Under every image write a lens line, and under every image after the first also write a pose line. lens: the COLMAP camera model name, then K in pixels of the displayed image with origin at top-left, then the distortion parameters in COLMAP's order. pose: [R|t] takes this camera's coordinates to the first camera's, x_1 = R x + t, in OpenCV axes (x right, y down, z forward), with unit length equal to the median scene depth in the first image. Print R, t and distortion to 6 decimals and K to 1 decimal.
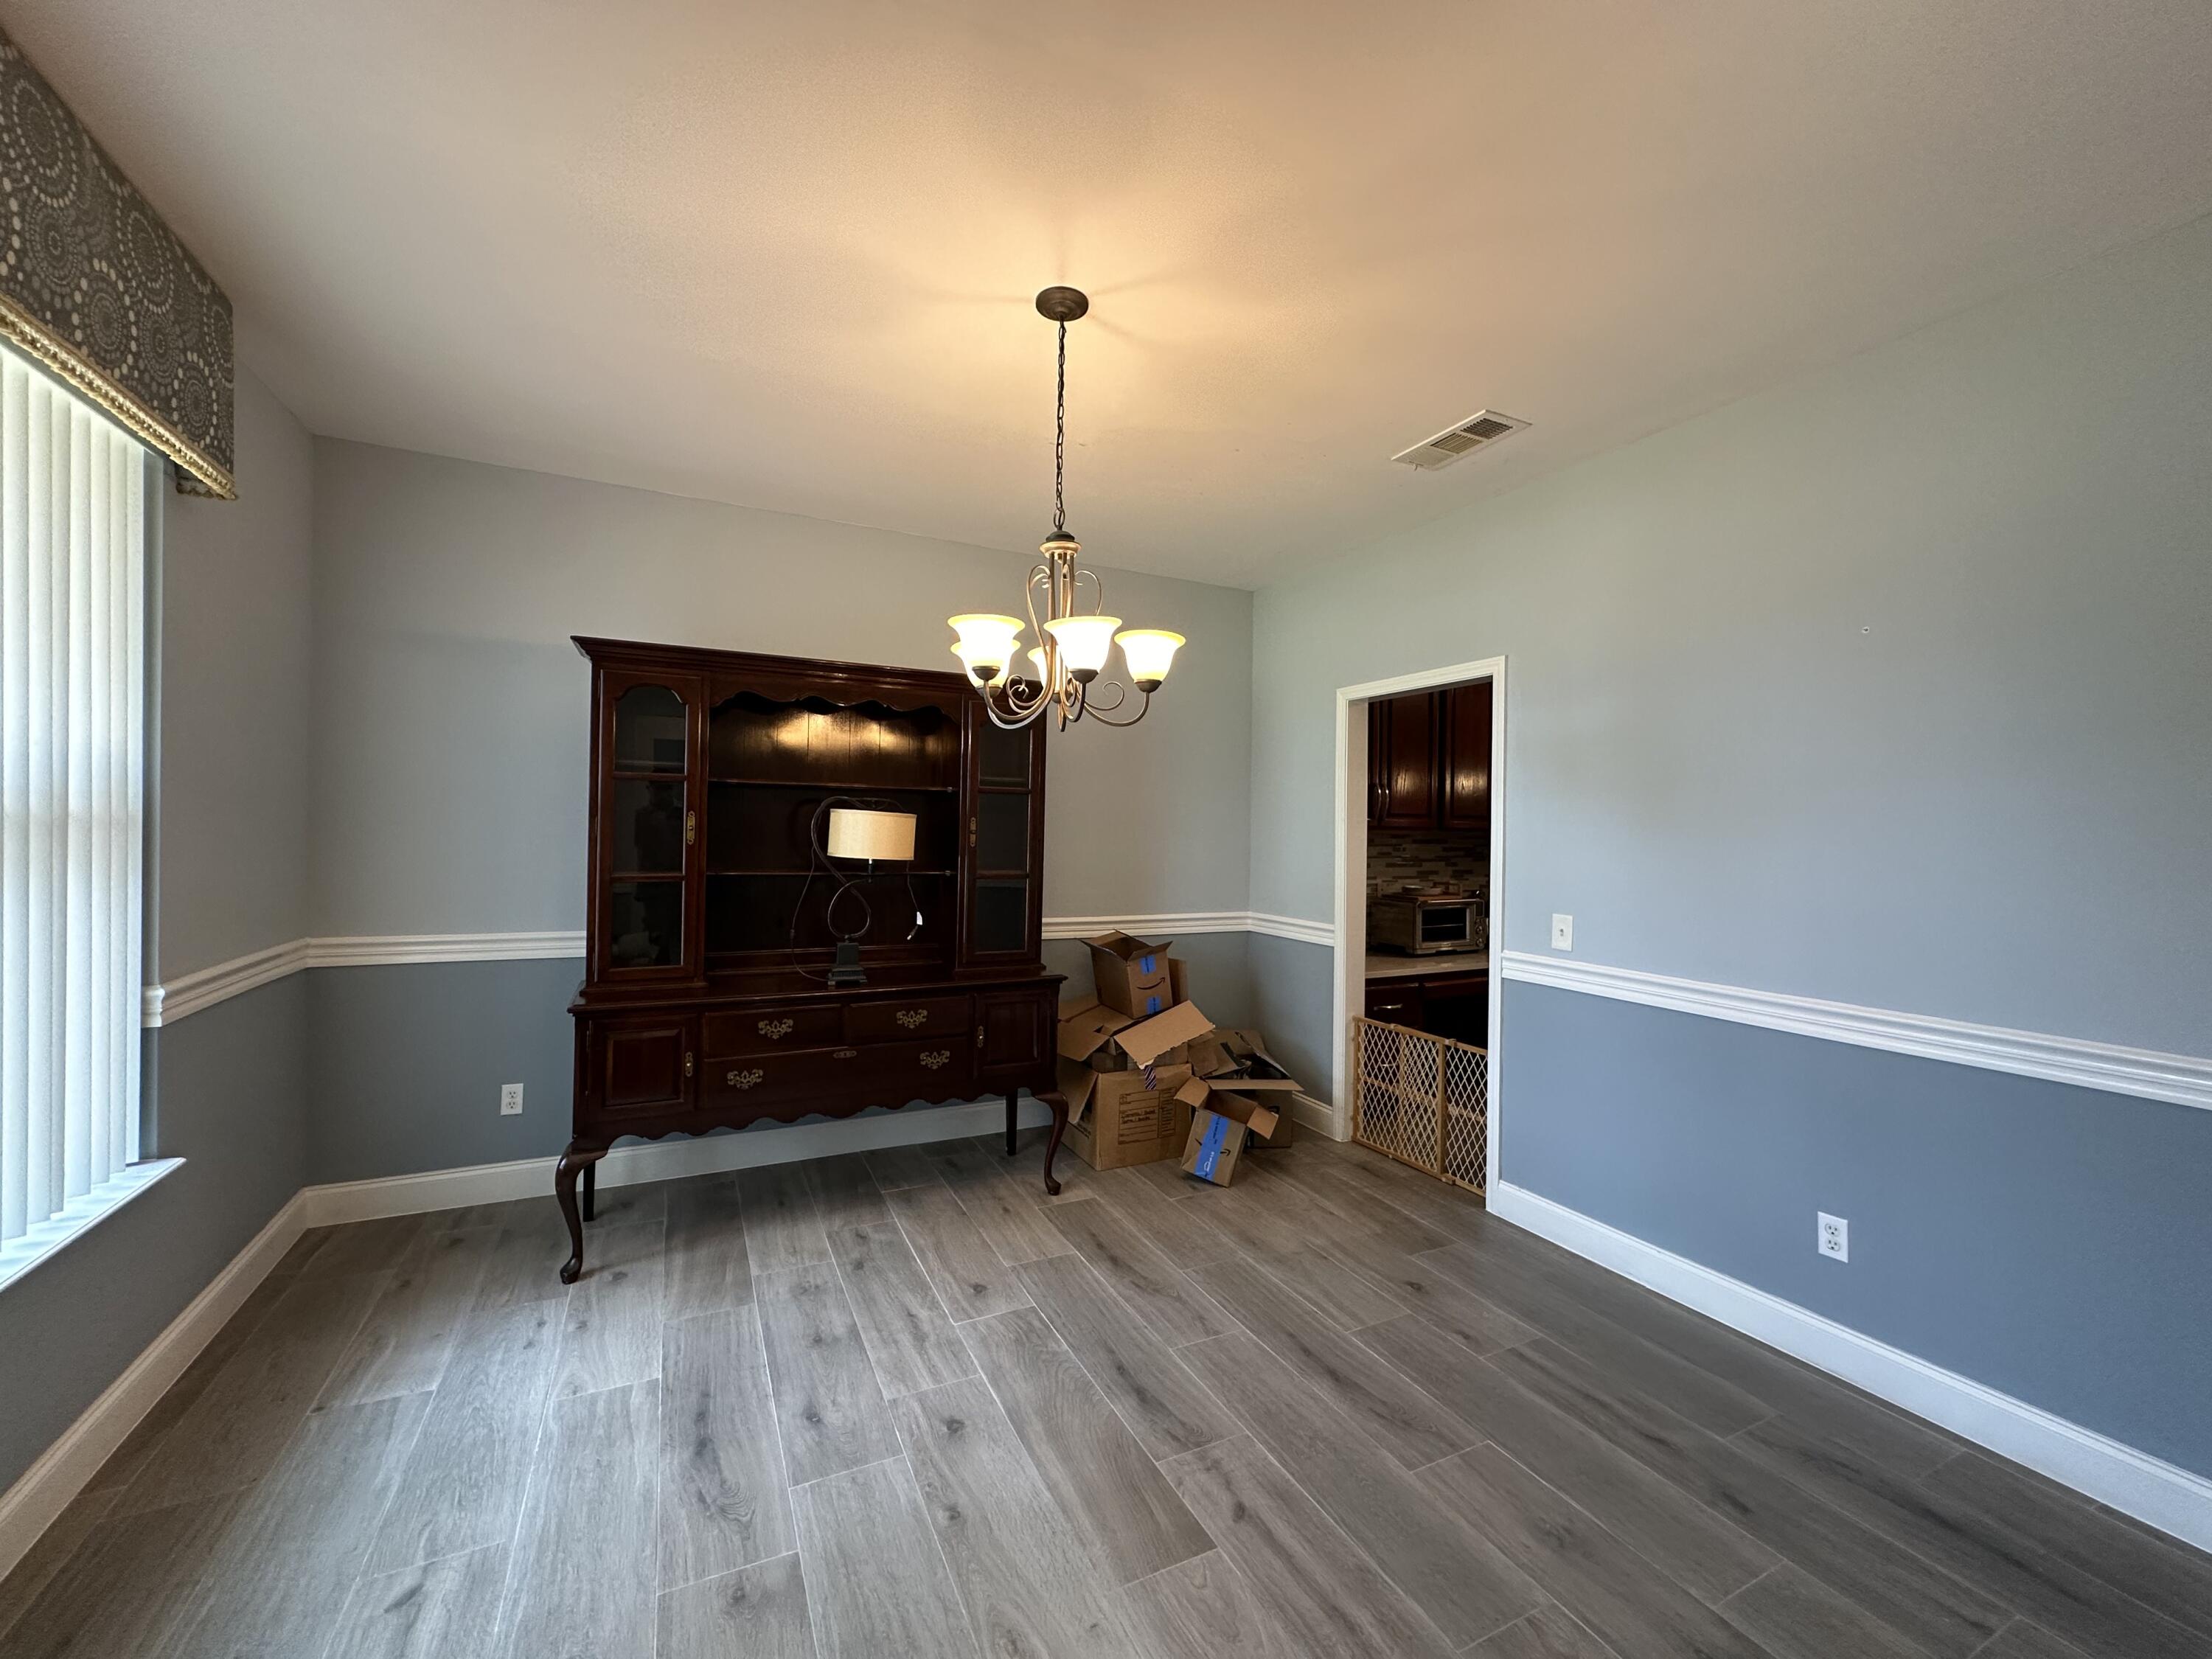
lens RADIAL K [[899.4, 0, 1113.6], [0, 899.4, 841.4], [0, 0, 1]] dist [-0.003558, 0.001088]
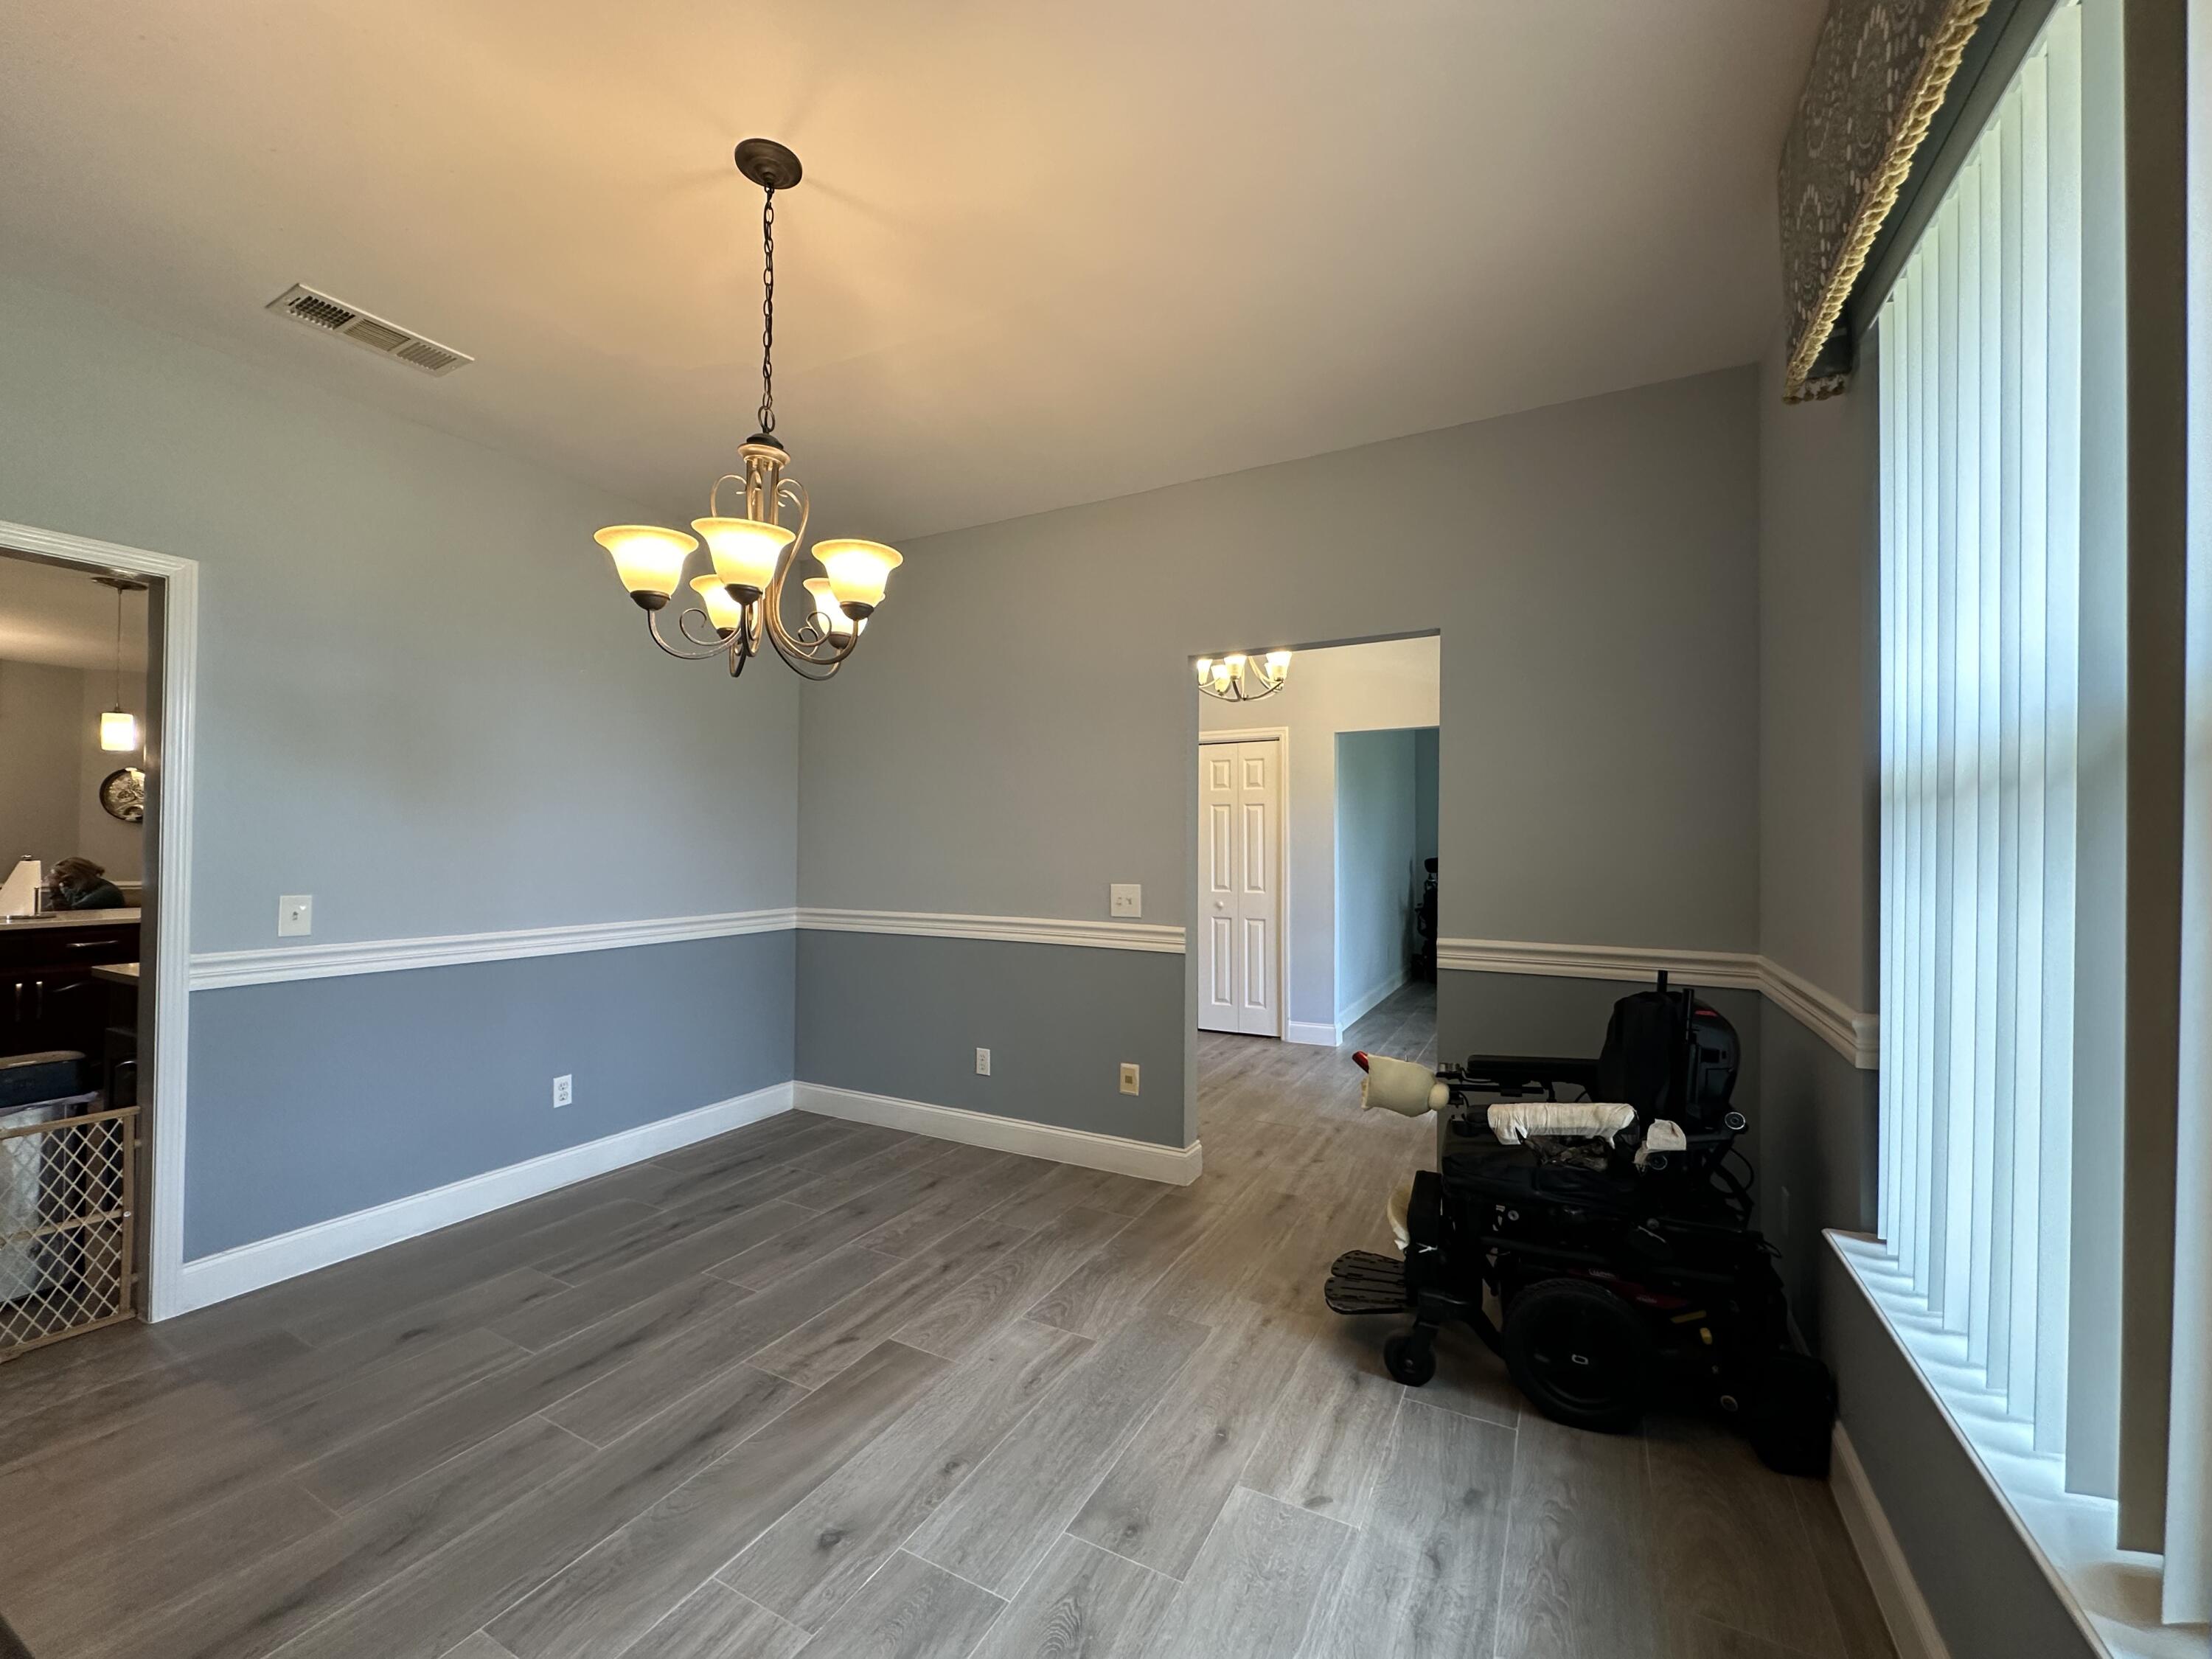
lens RADIAL K [[899.4, 0, 1109.5], [0, 899.4, 833.2], [0, 0, 1]] dist [-0.003558, 0.001088]
pose [[-0.591906, -0.009360, 0.805952, -1.023717], [-0.003168, 0.999952, 0.009286, 0.016540], [-0.806000, 0.002943, -0.591908, 1.354306]]
